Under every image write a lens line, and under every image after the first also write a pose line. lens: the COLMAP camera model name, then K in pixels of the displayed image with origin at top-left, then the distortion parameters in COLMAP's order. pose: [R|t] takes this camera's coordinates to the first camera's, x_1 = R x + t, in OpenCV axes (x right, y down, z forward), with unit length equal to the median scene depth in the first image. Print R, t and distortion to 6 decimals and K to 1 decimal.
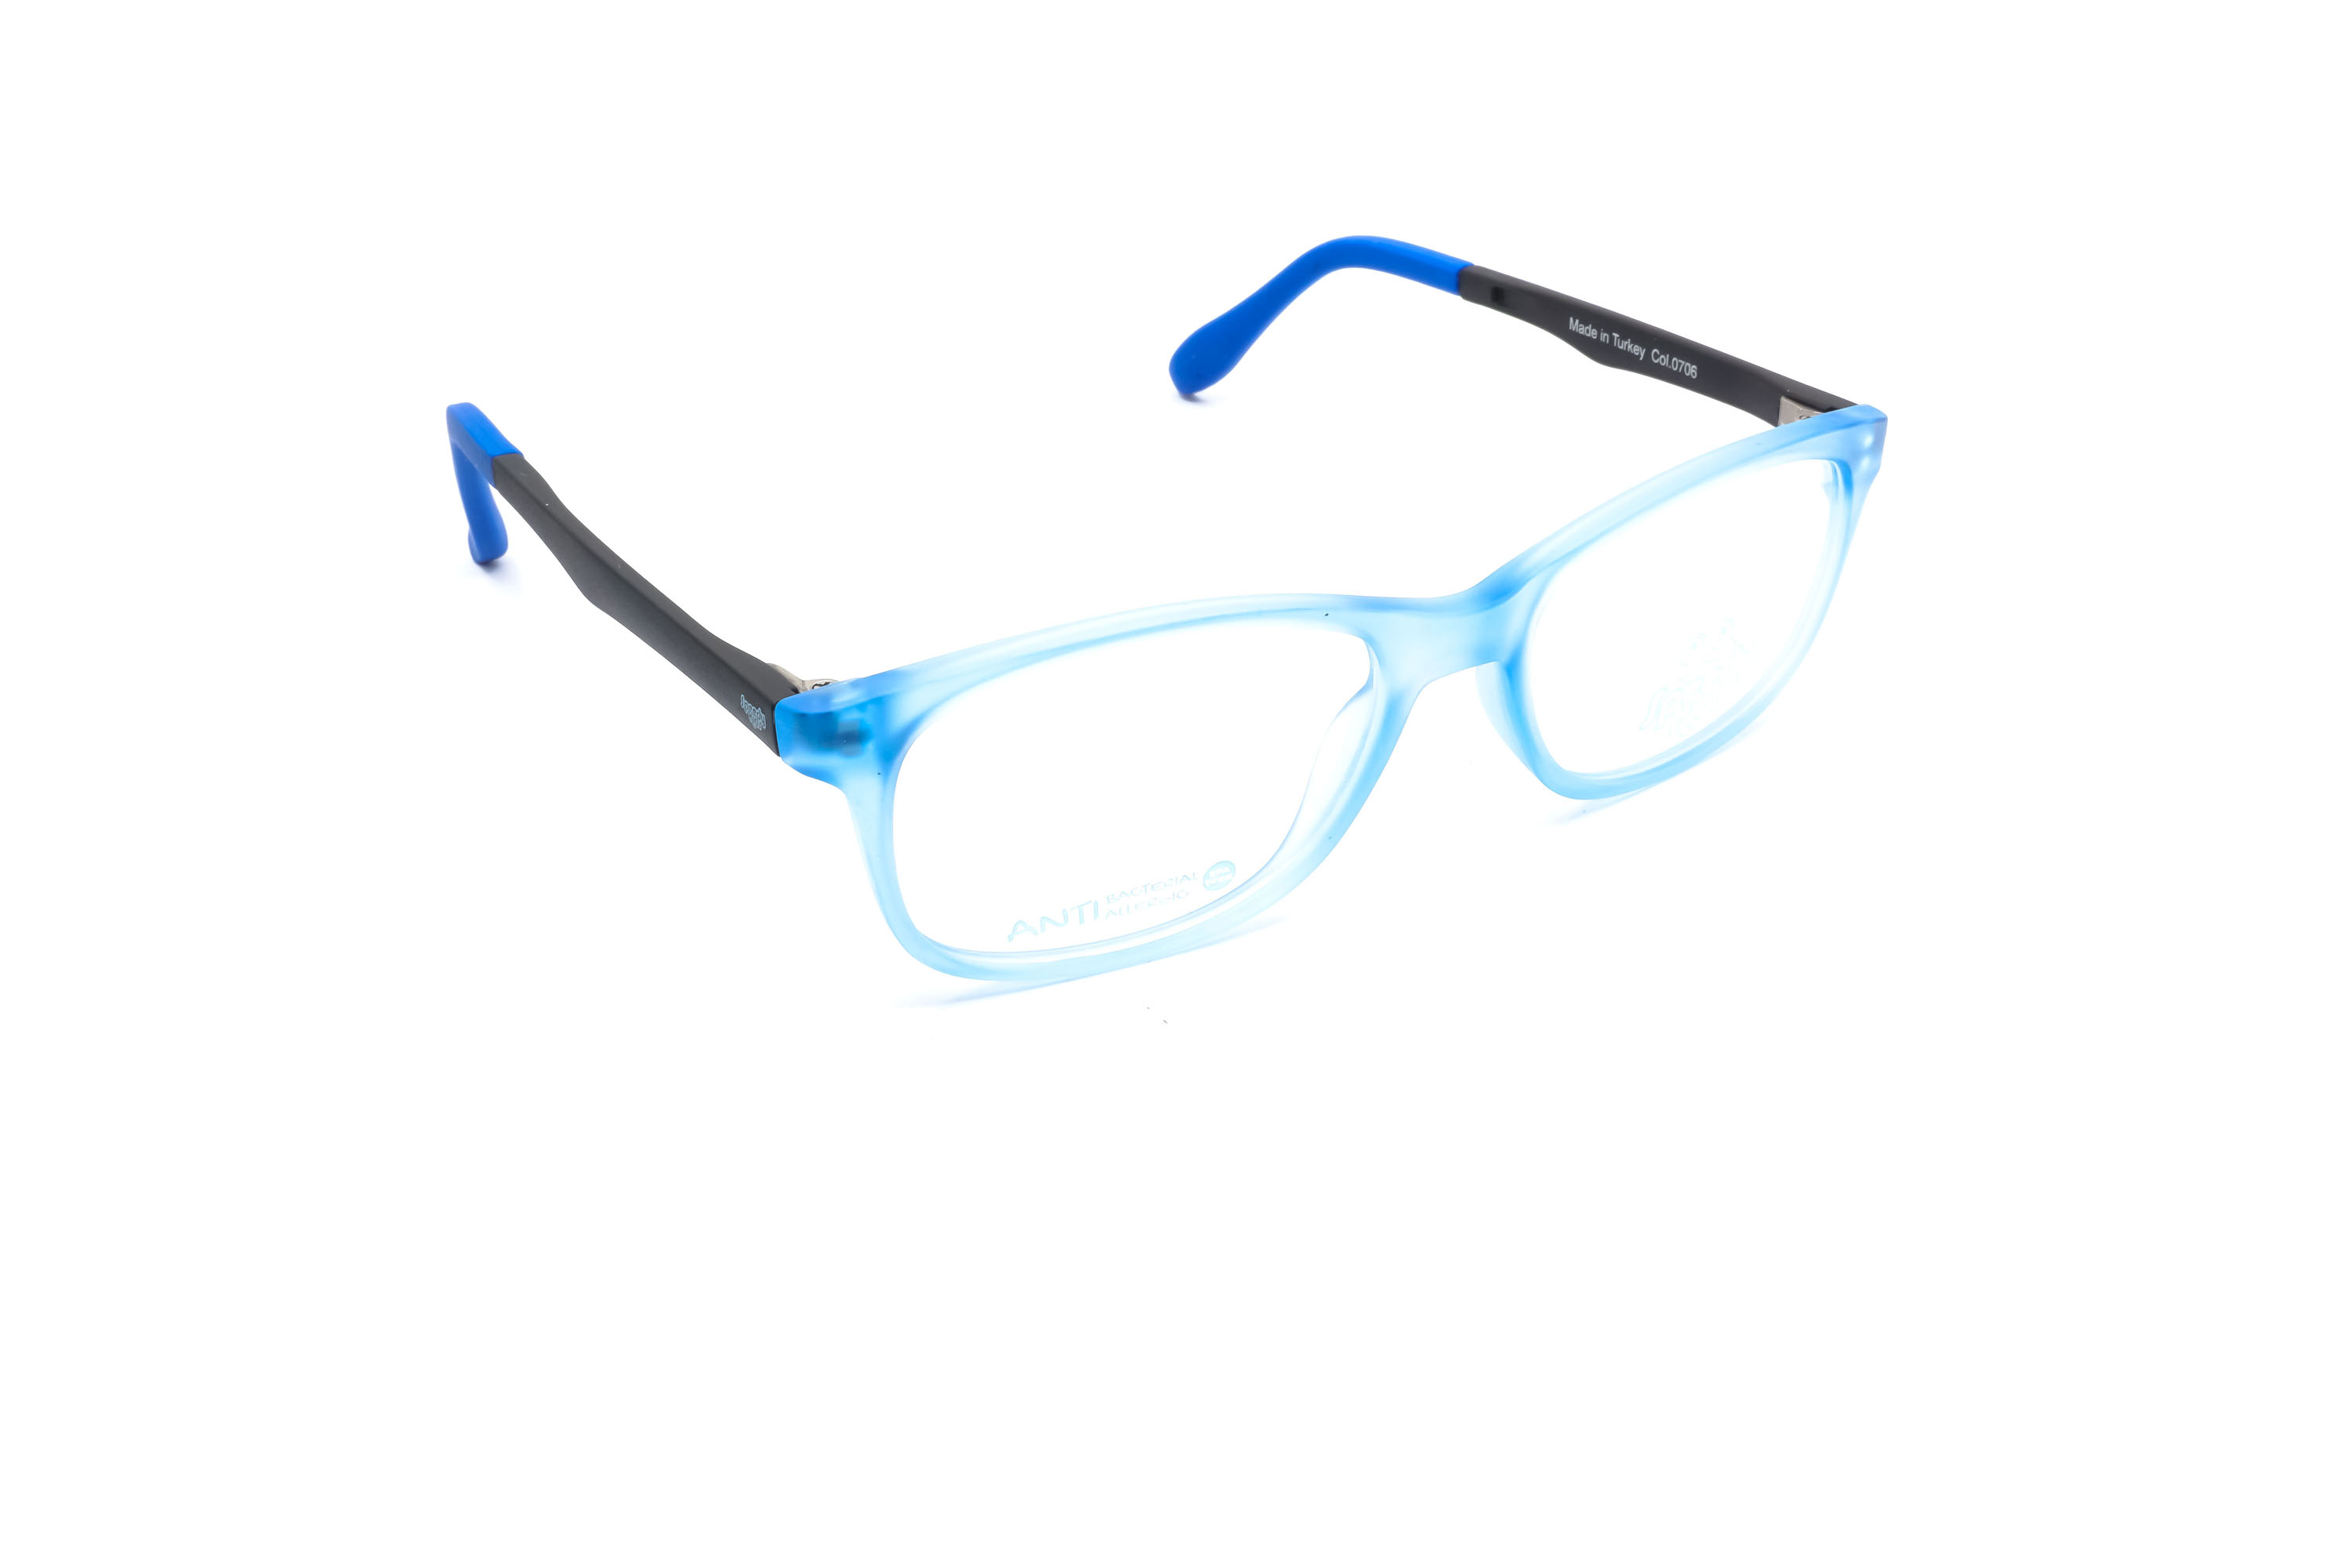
lens RADIAL K [[2407.3, 0, 1176.0], [0, 2407.3, 784.0], [0, 0, 1]] dist [0.003543, 0.011018]
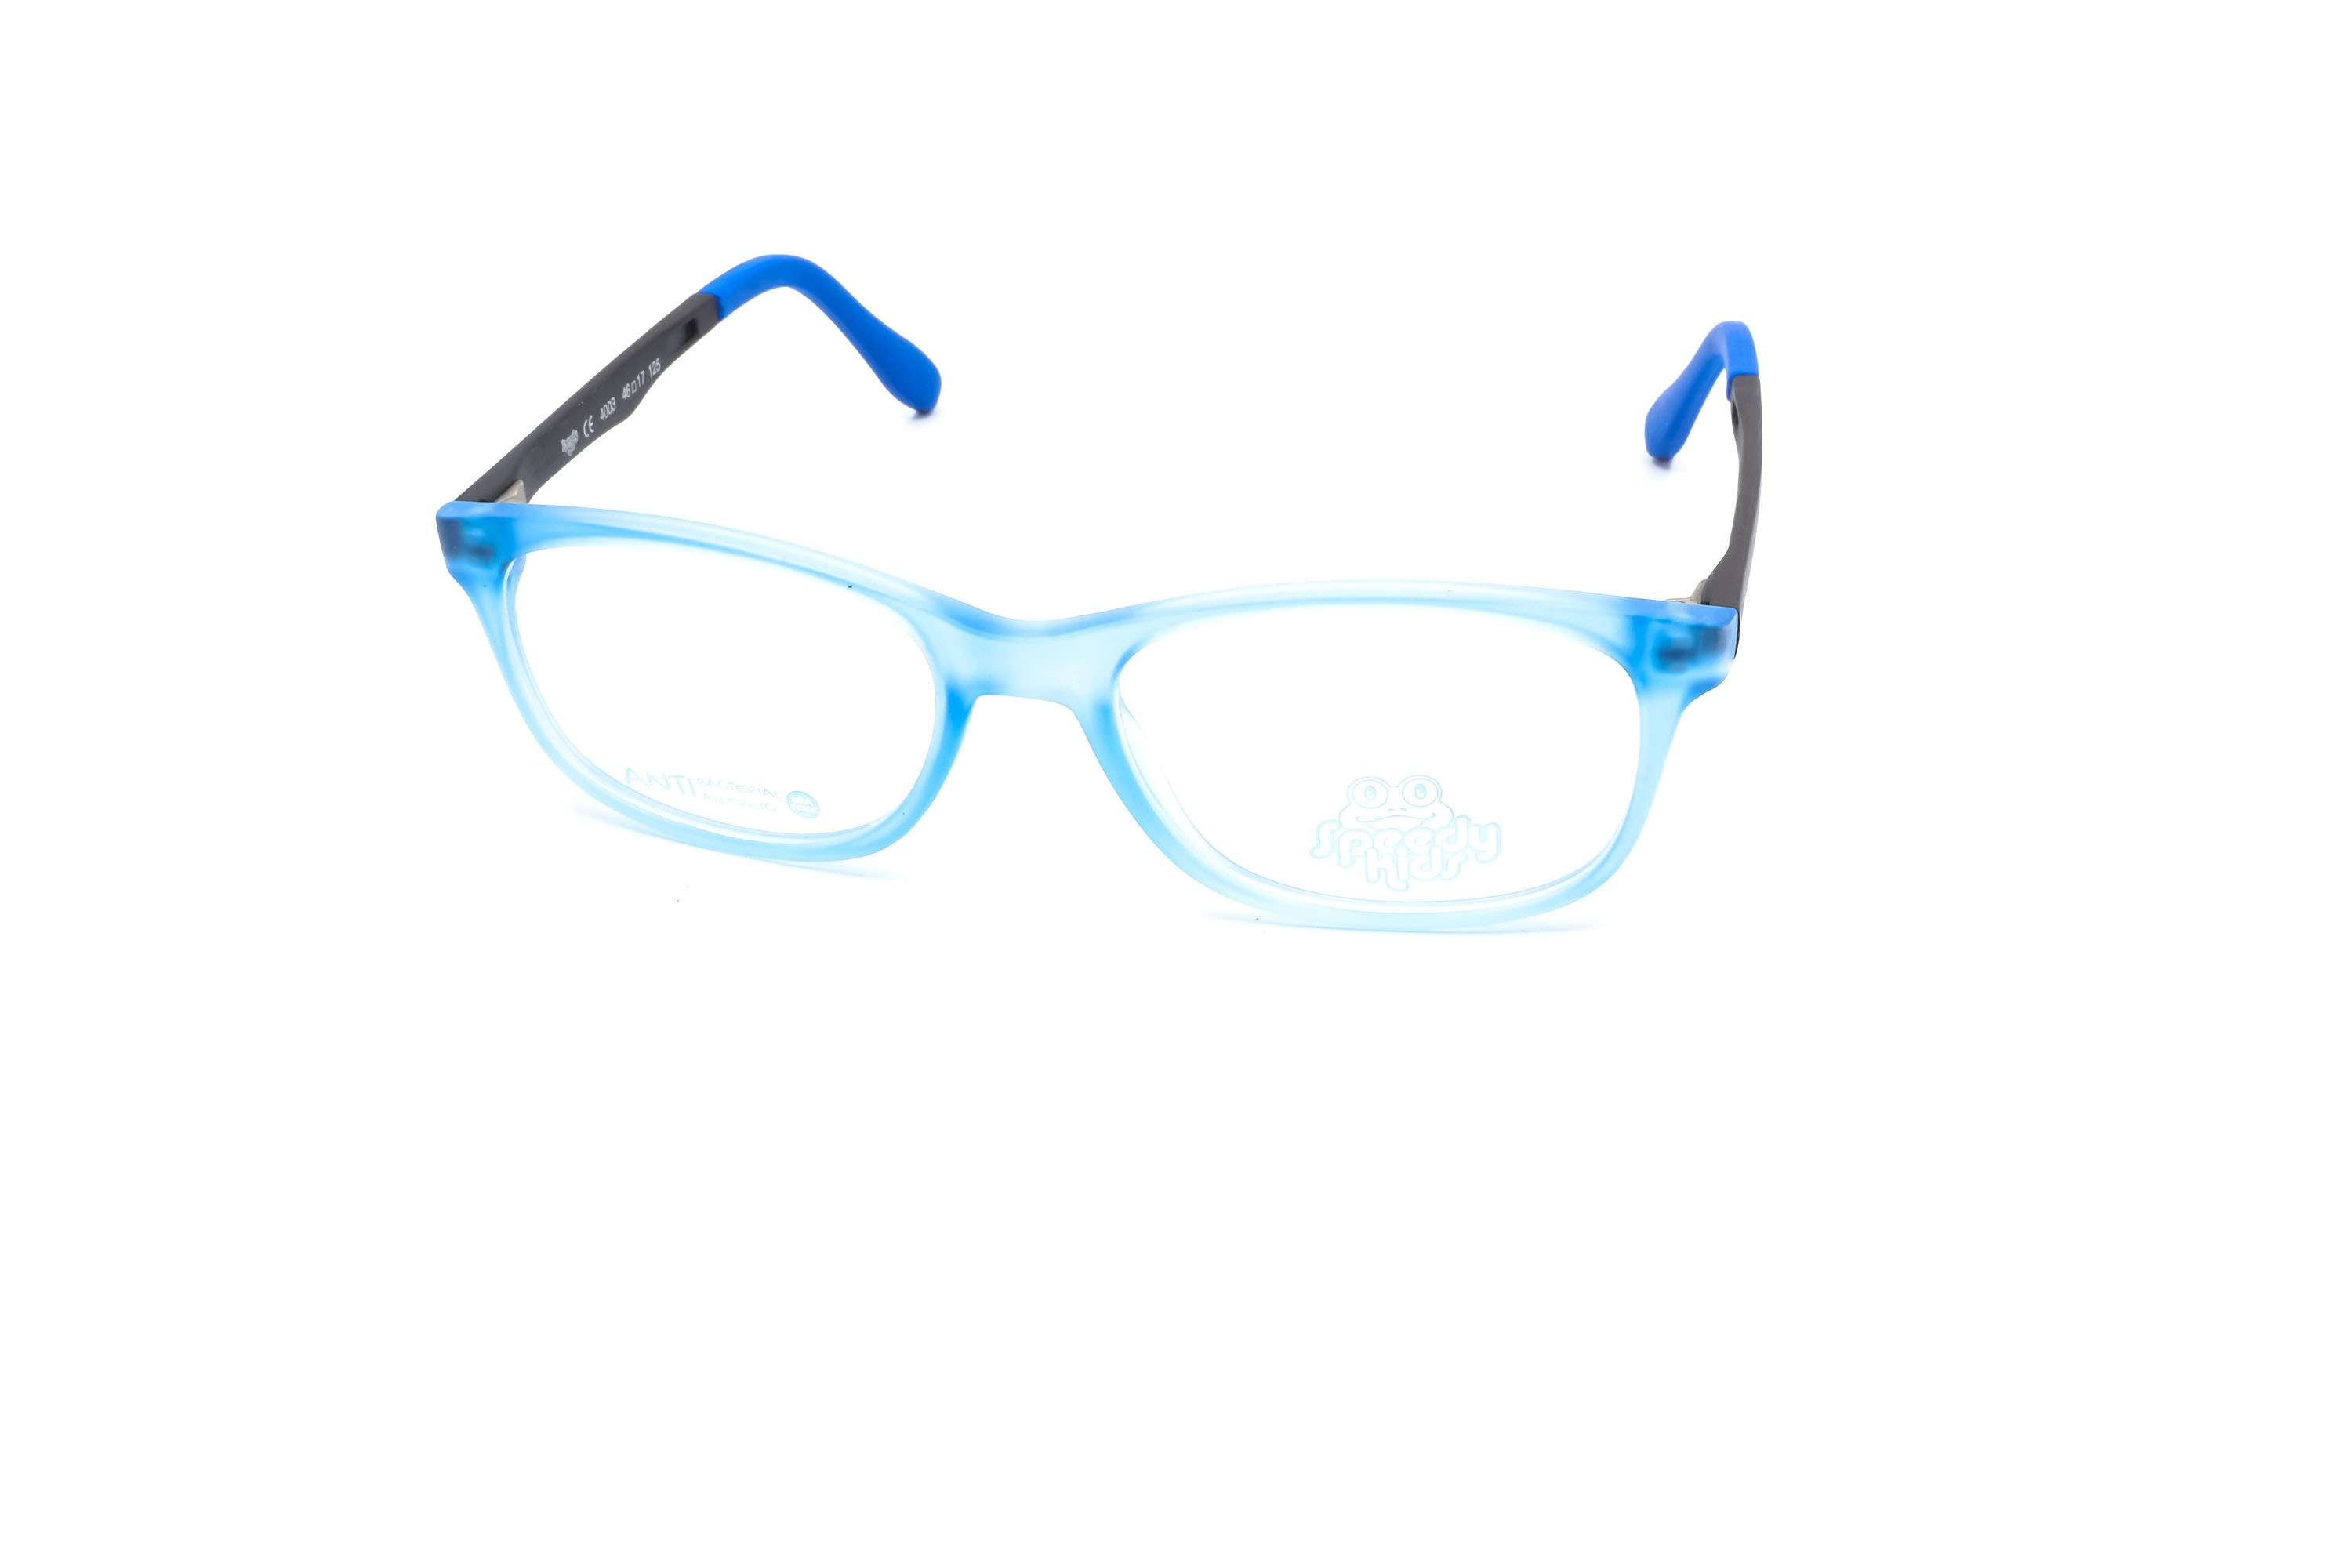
lens RADIAL K [[2407.3, 0, 1176.0], [0, 2407.3, 784.0], [0, 0, 1]] dist [0.003543, 0.011018]
pose [[0.704184, 0.350282, -0.617598, 0.770884], [-0.342368, 0.929547, 0.136843, -0.168556], [0.622020, 0.115083, 0.774498, 0.275254]]
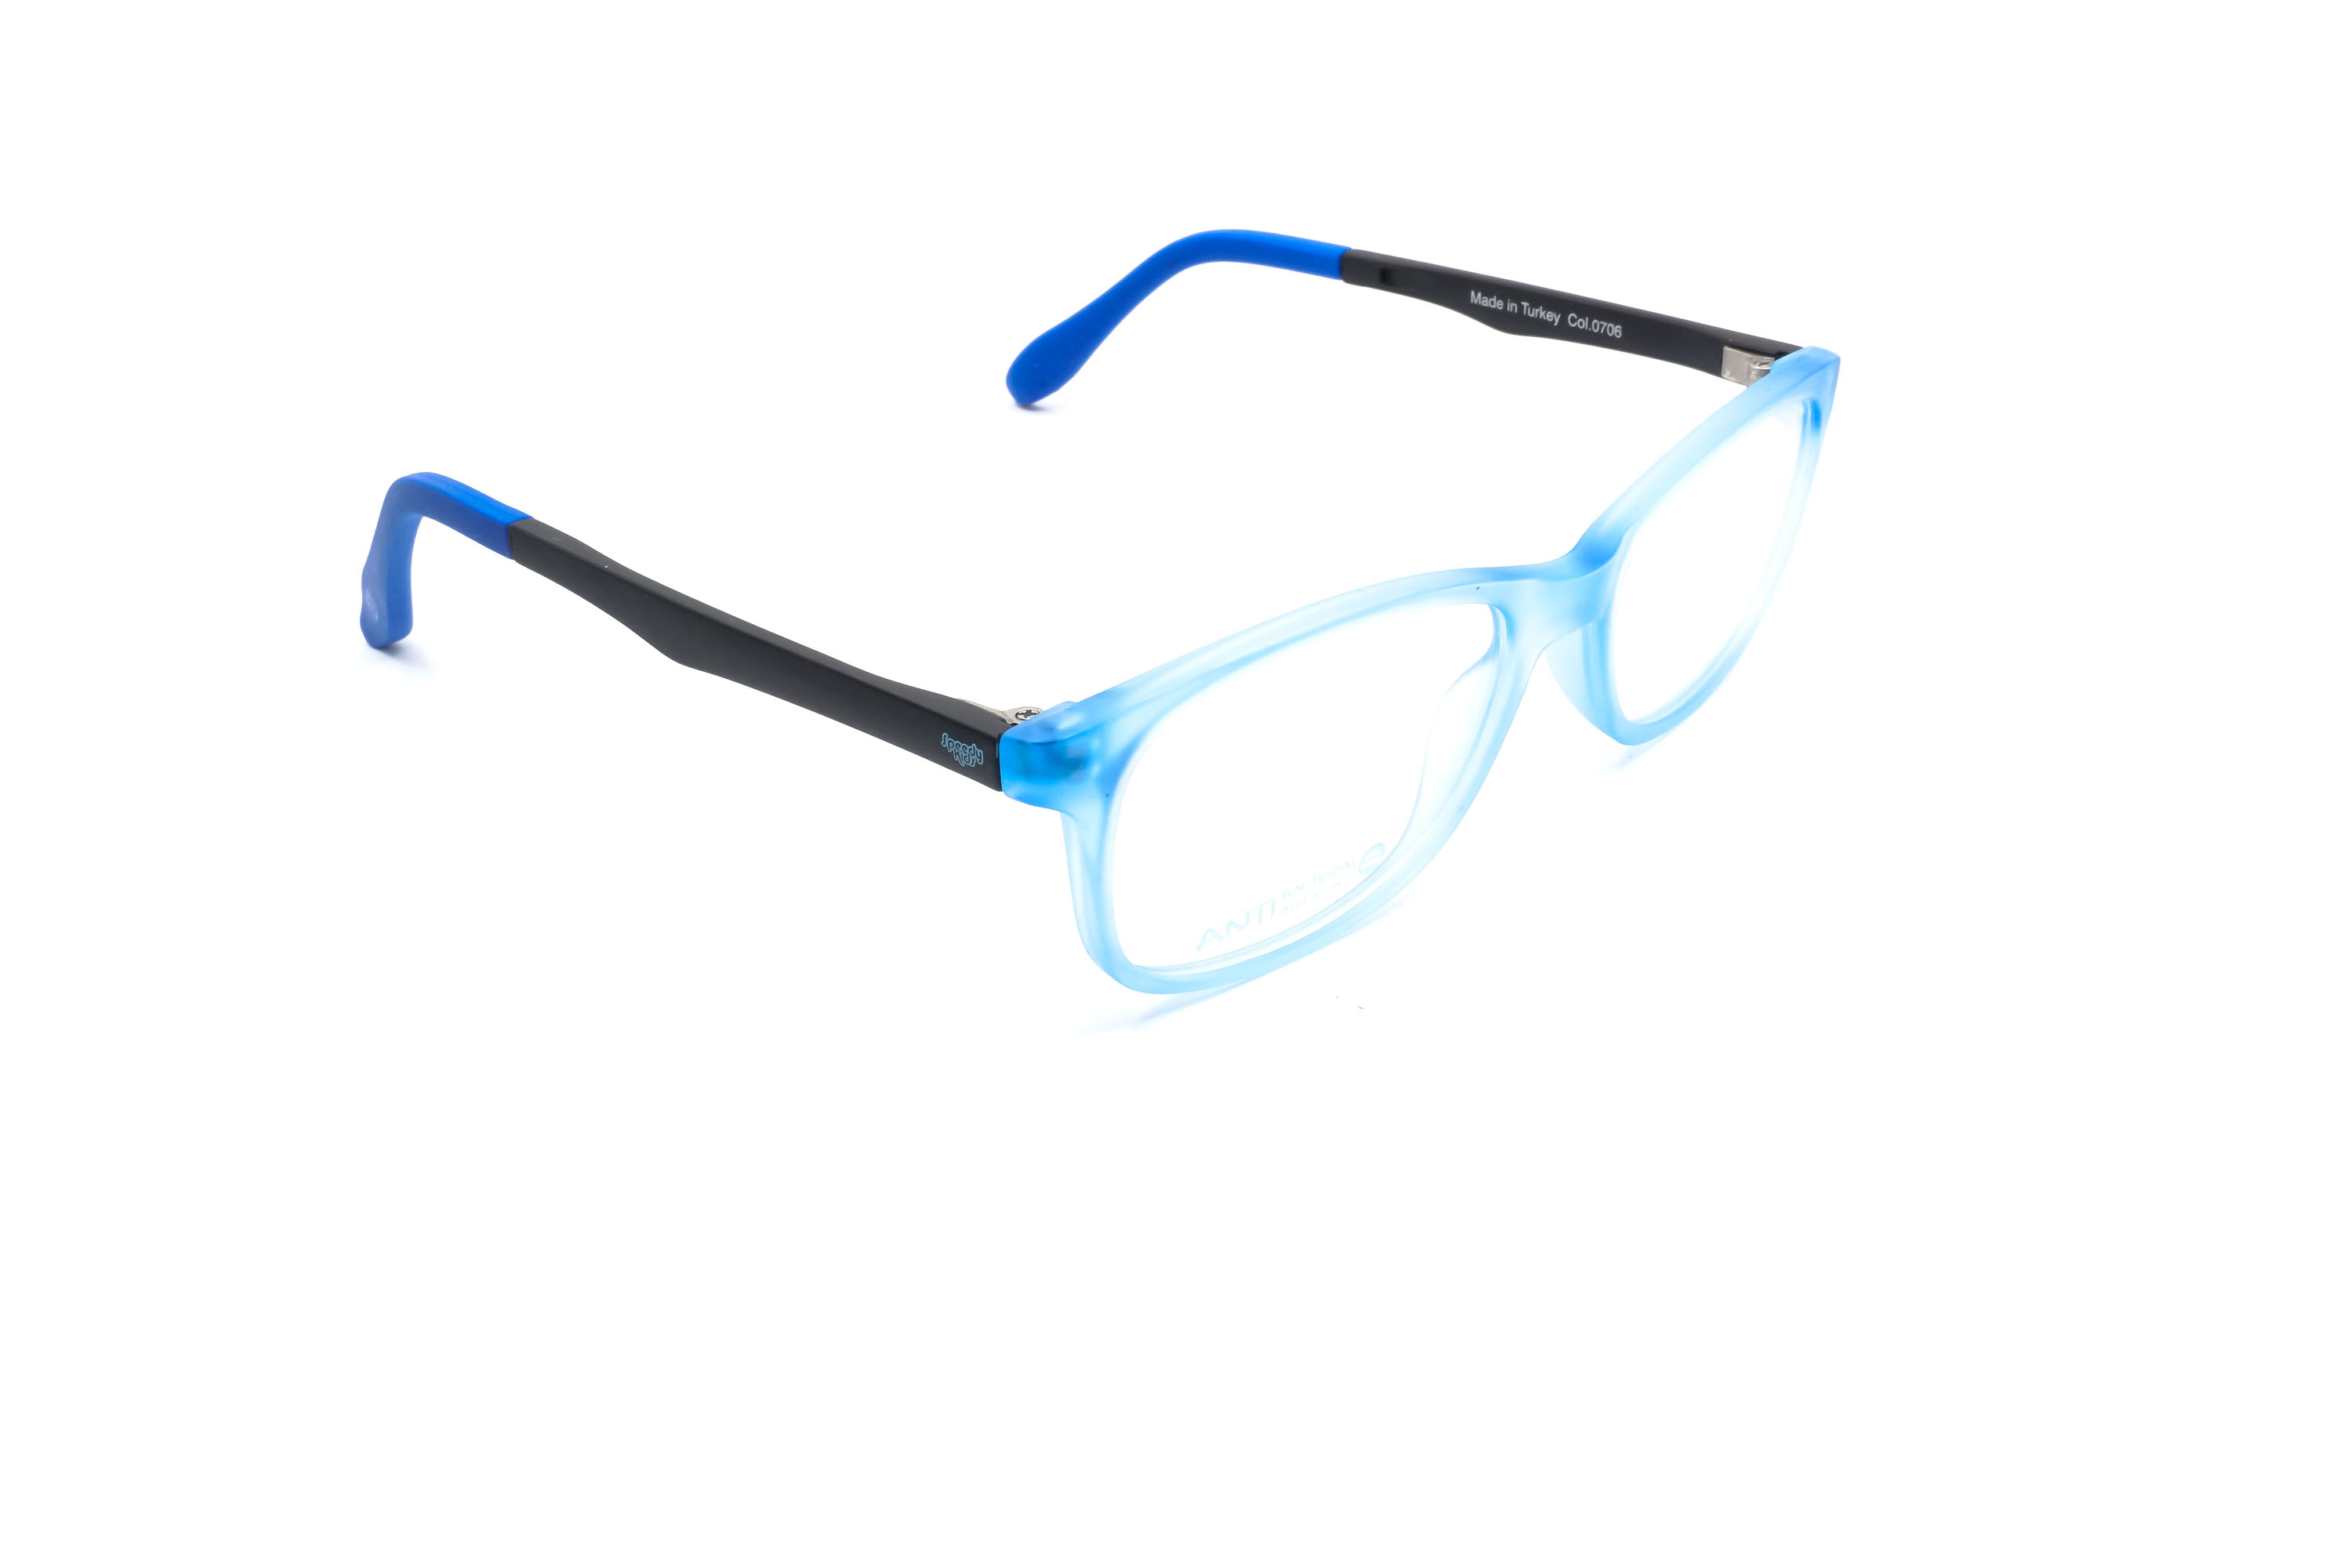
lens RADIAL K [[2407.3, 0, 1176.0], [0, 2407.3, 784.0], [0, 0, 1]] dist [0.003543, 0.011018]
pose [[0.966591, -0.125347, 0.223586, -0.278889], [0.126040, 0.991962, 0.011228, -0.014551], [-0.223196, 0.017328, 0.974620, 0.030557]]
